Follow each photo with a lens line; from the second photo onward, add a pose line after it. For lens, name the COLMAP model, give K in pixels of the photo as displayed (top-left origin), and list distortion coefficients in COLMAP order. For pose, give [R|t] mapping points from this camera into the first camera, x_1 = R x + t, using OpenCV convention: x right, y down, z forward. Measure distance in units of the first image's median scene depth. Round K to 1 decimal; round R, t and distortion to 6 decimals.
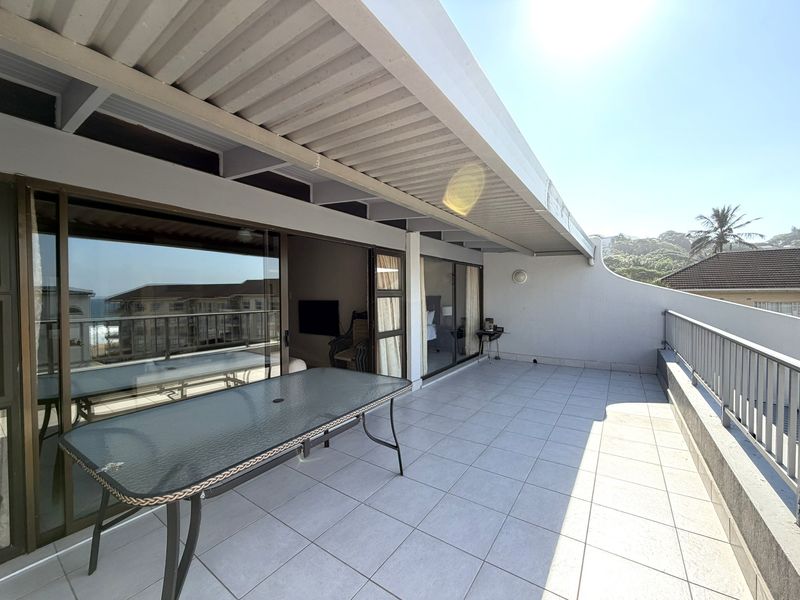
lens RADIAL K [[319.0, 0, 400.7], [0, 319.0, 301.9], [0, 0, 1]] dist [0.000663, -0.000119]
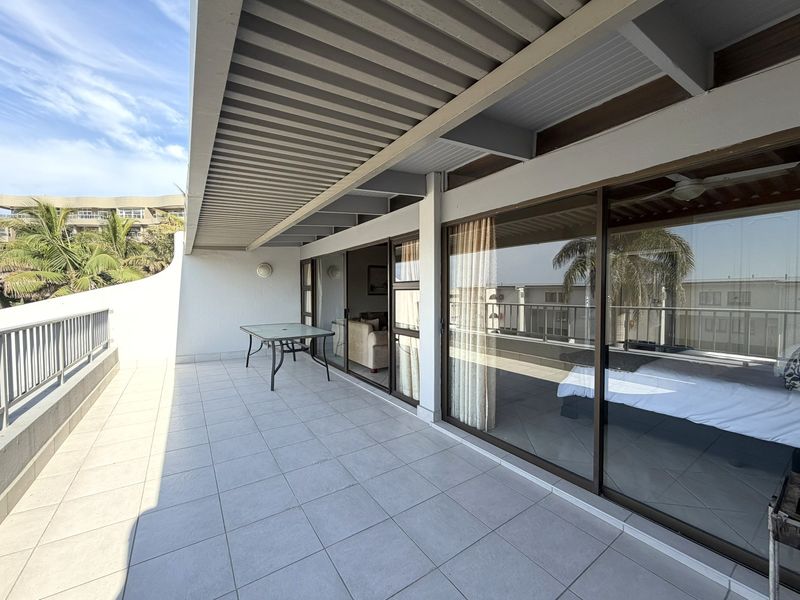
lens RADIAL K [[319.0, 0, 400.7], [0, 319.0, 301.9], [0, 0, 1]] dist [0.000663, -0.000119]
pose [[-0.356443, 0.030910, -0.933806, 0.950949], [-0.017727, 0.999049, 0.039836, -0.021720], [0.934149, 0.030753, -0.355556, 1.568067]]
